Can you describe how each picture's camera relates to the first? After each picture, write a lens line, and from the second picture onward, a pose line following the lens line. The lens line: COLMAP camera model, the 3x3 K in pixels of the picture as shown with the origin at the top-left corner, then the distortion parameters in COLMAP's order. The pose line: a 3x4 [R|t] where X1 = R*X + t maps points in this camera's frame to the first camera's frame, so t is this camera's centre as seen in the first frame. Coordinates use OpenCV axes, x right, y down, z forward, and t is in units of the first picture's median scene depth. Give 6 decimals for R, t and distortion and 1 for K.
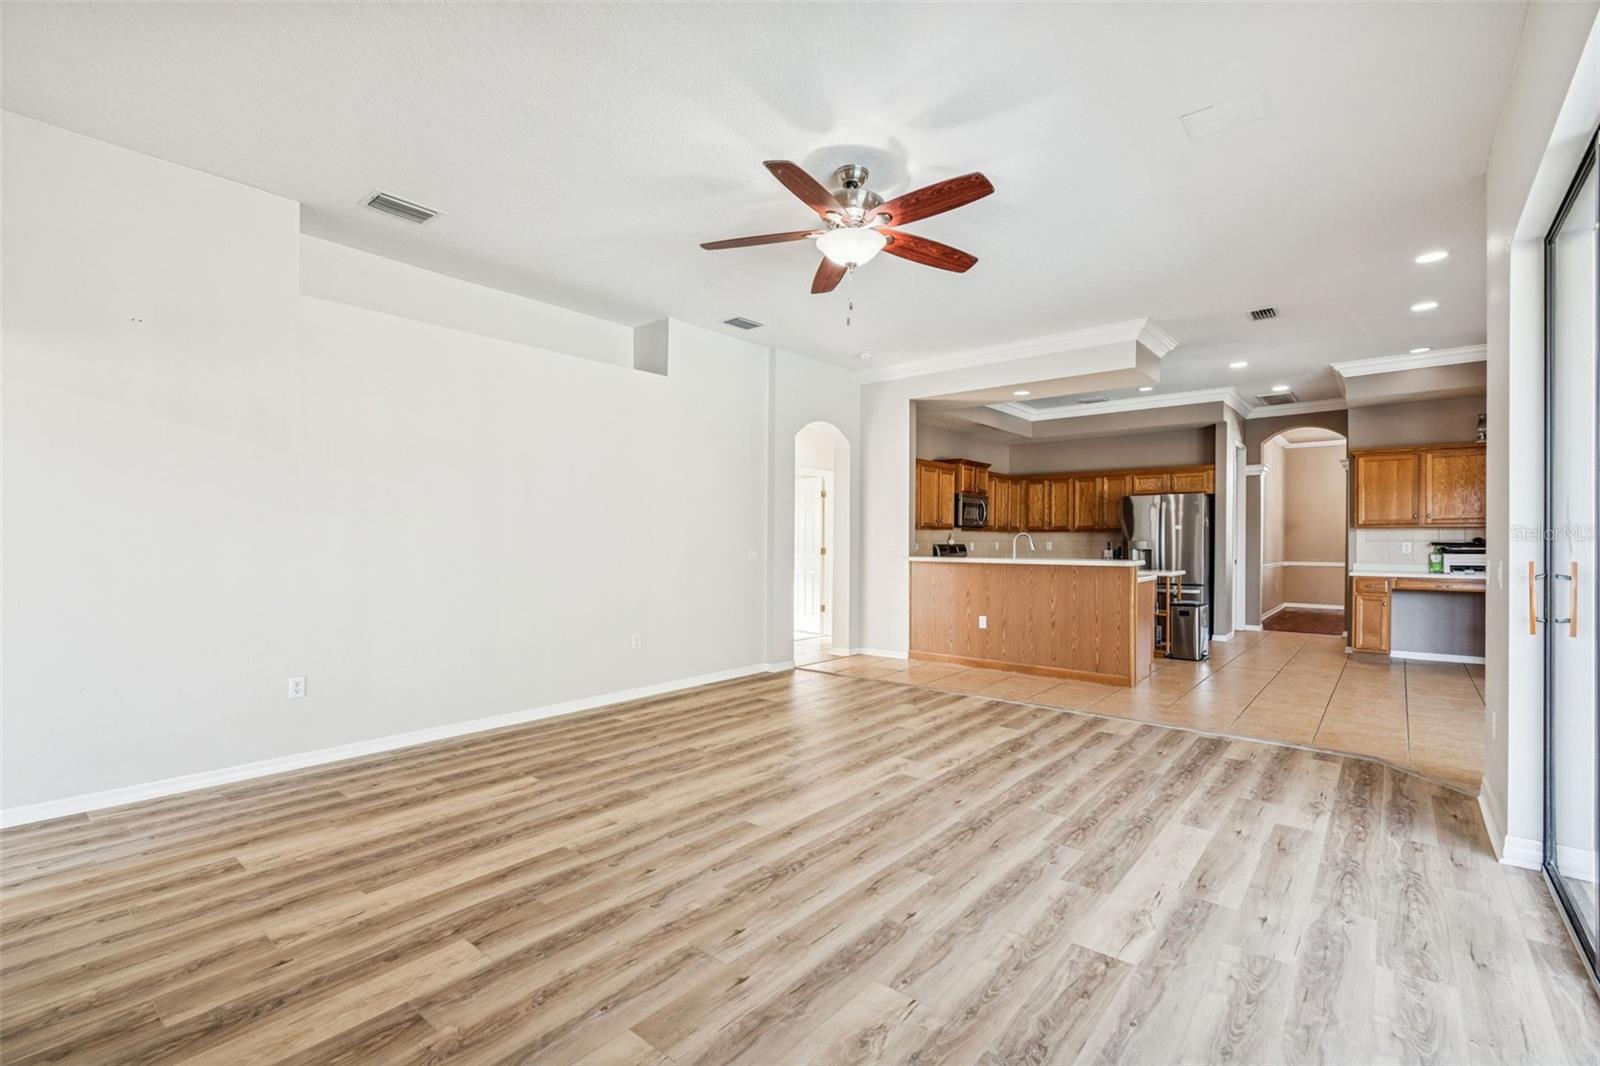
lens RADIAL K [[706.8, 0, 813.0], [0, 706.8, 536.0], [0, 0, 1]] dist [0.001729, -0.001144]
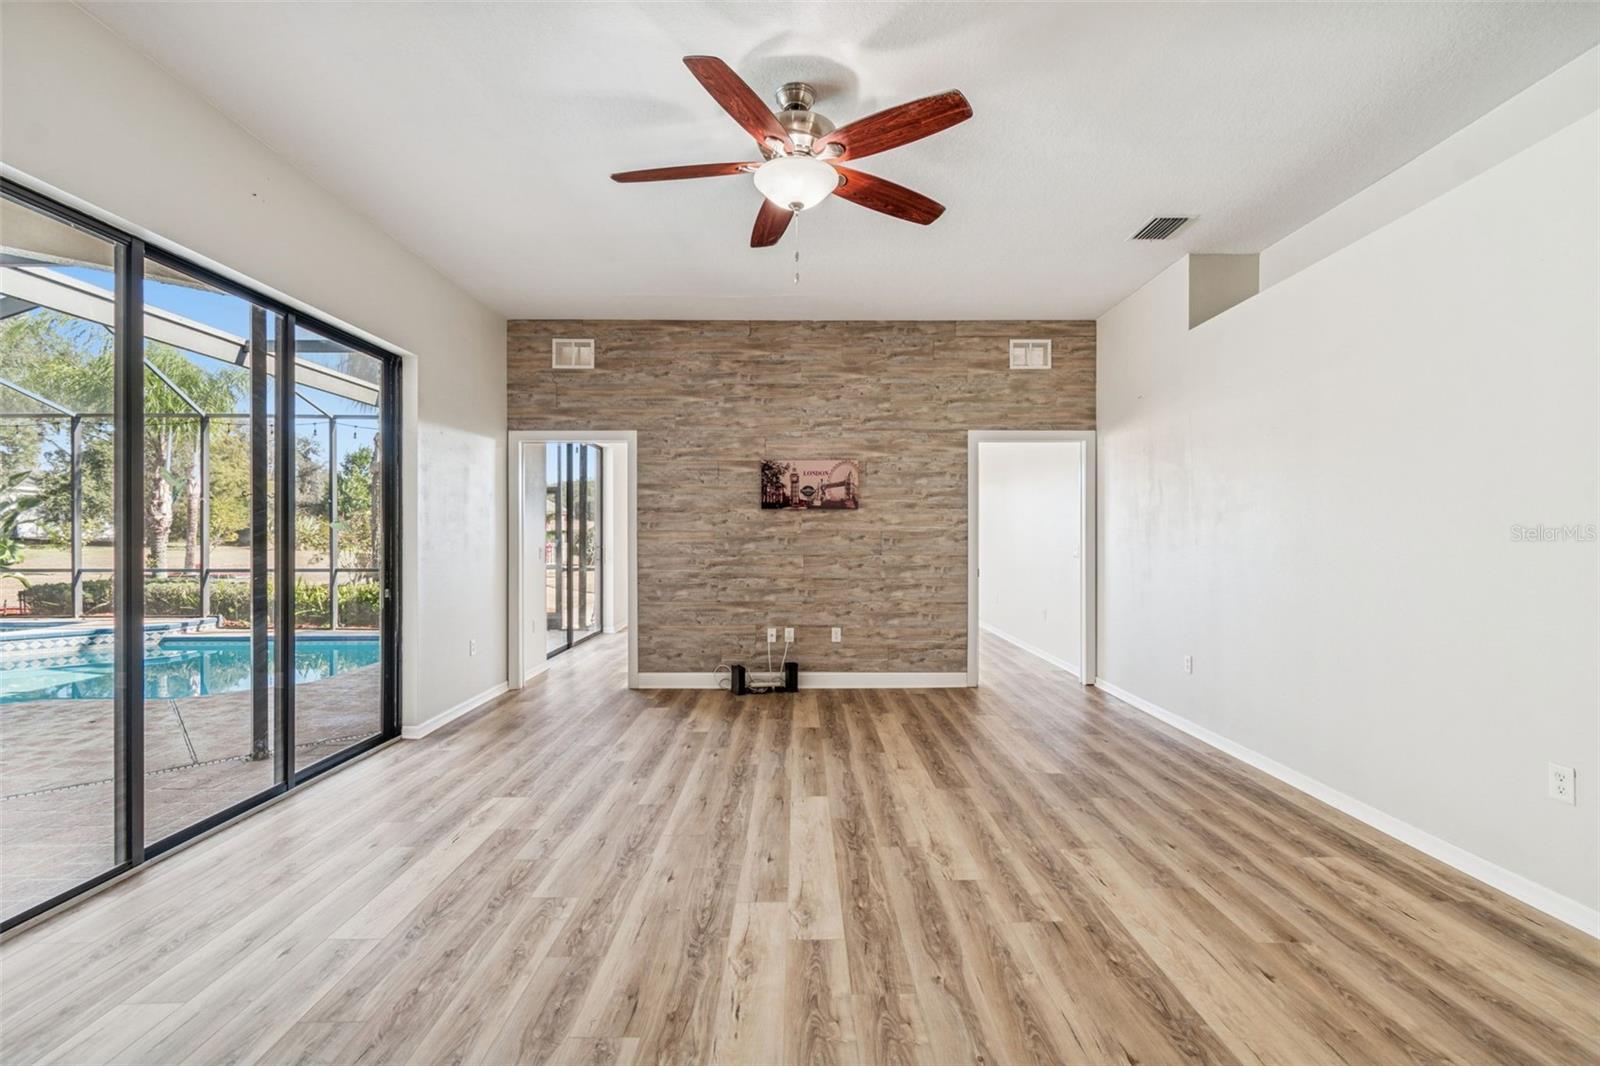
lens RADIAL K [[706.8, 0, 803.0], [0, 706.8, 538.1], [0, 0, 1]] dist [0.001729, -0.001144]
pose [[-0.769392, -0.000010, -0.638777, 0.819713], [0.006009, 0.999956, -0.007254, 0.011890], [0.638749, -0.009420, -0.769358, 2.356568]]
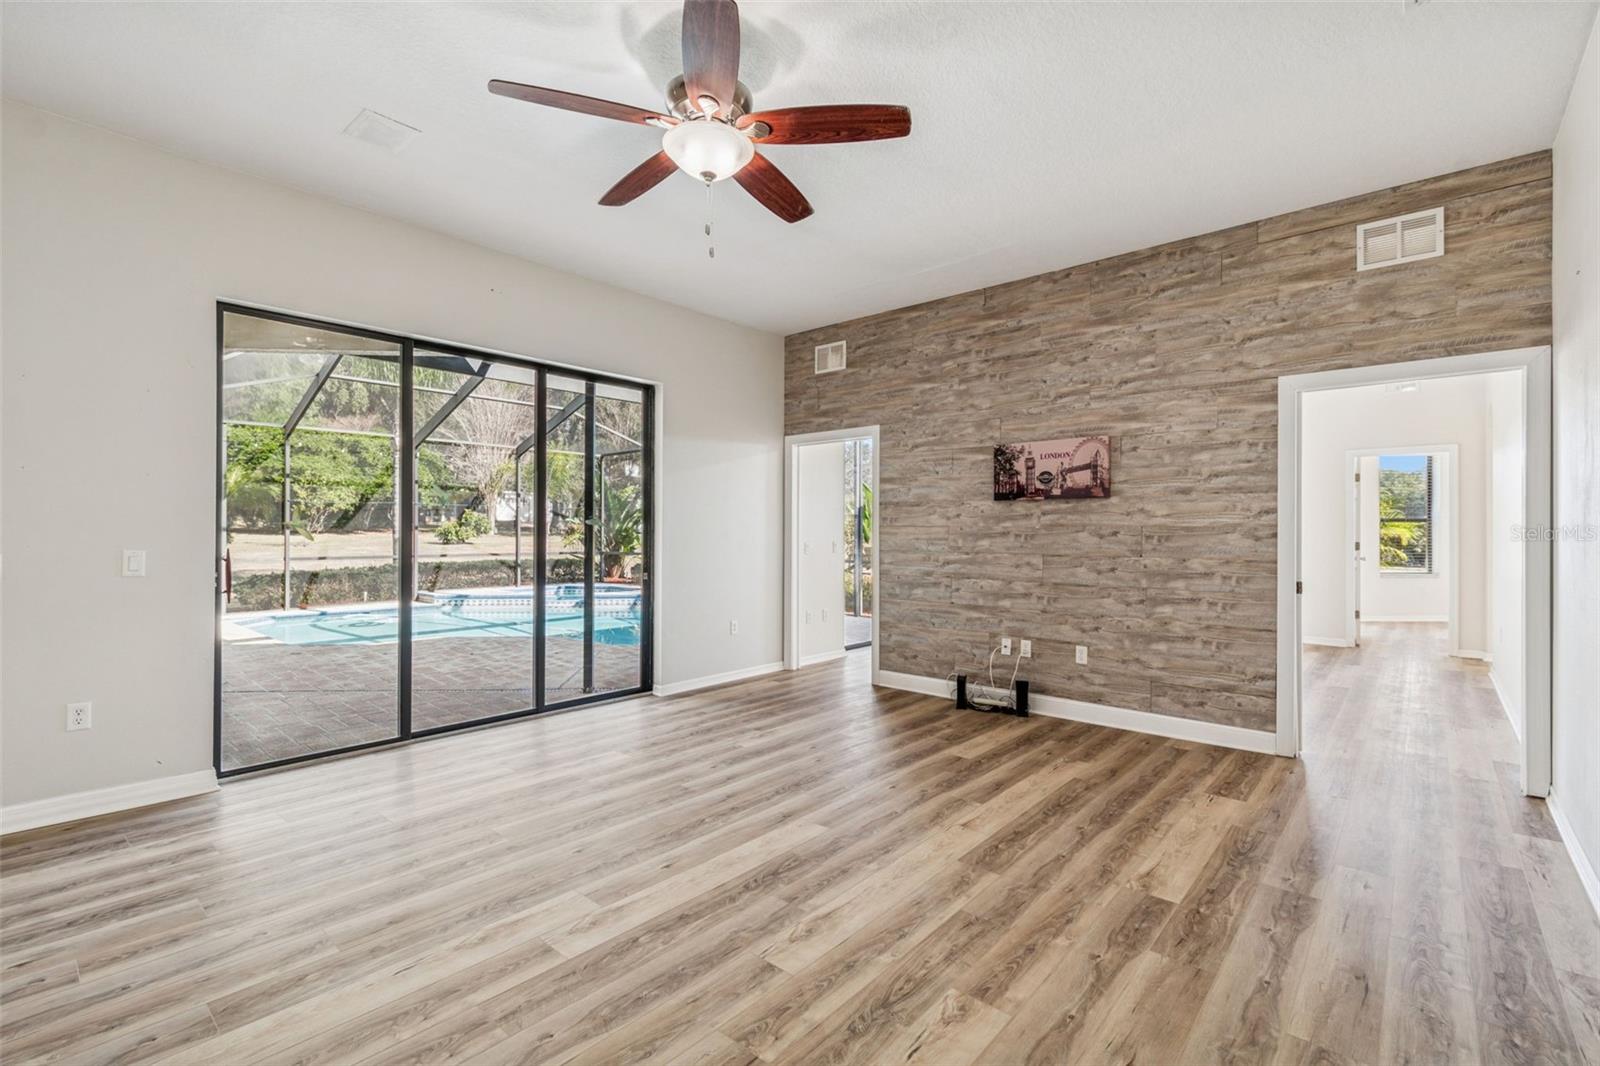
lens RADIAL K [[706.8, 0, 804.3], [0, 706.8, 531.2], [0, 0, 1]] dist [0.001729, -0.001144]
pose [[-0.999426, -0.005278, 0.033457, -0.117530], [-0.005673, 0.999915, -0.011727, 0.013423], [-0.033392, -0.011910, -0.999371, 2.536341]]
